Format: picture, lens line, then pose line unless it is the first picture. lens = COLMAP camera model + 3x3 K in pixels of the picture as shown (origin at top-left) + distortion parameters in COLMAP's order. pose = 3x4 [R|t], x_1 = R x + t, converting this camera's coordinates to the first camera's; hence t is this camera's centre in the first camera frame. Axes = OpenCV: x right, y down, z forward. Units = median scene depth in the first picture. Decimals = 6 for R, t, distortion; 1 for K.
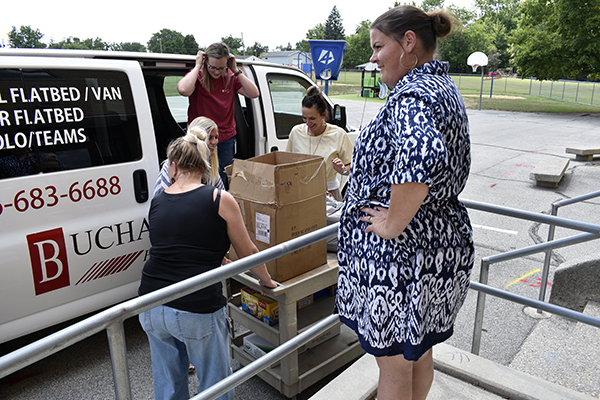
lens RADIAL K [[465.0, 0, 304.2], [0, 465.0, 201.4], [0, 0, 1]] dist [-0.087213, 0.013769]
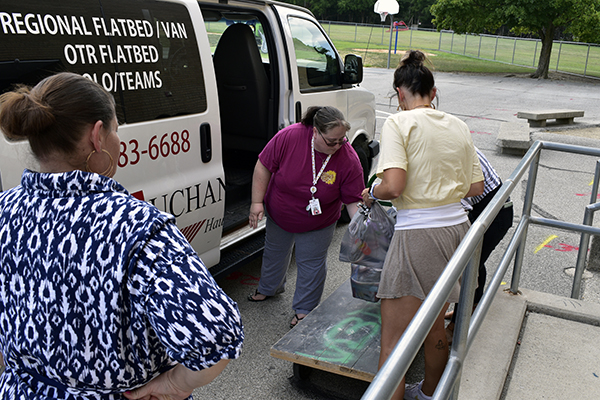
lens RADIAL K [[609.2, 0, 297.5], [0, 609.2, 201.1], [0, 0, 1]] dist [-0.061466, 0.000000]
pose [[0.967792, -0.032013, 0.249707, -0.530456], [0.026503, 0.999326, 0.025394, 0.055574], [-0.250351, -0.017958, 0.967989, -0.137381]]
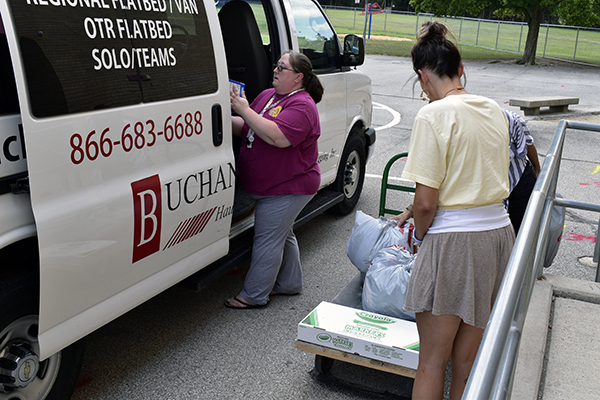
lens RADIAL K [[672.7, 0, 299.6], [0, 672.7, 199.3], [0, 0, 1]] dist [-0.049447, 0.000000]
pose [[0.950515, -0.042921, 0.307699, -0.651846], [0.037576, 0.999023, 0.023276, 0.081818], [-0.308397, -0.010562, 0.951199, -0.168185]]
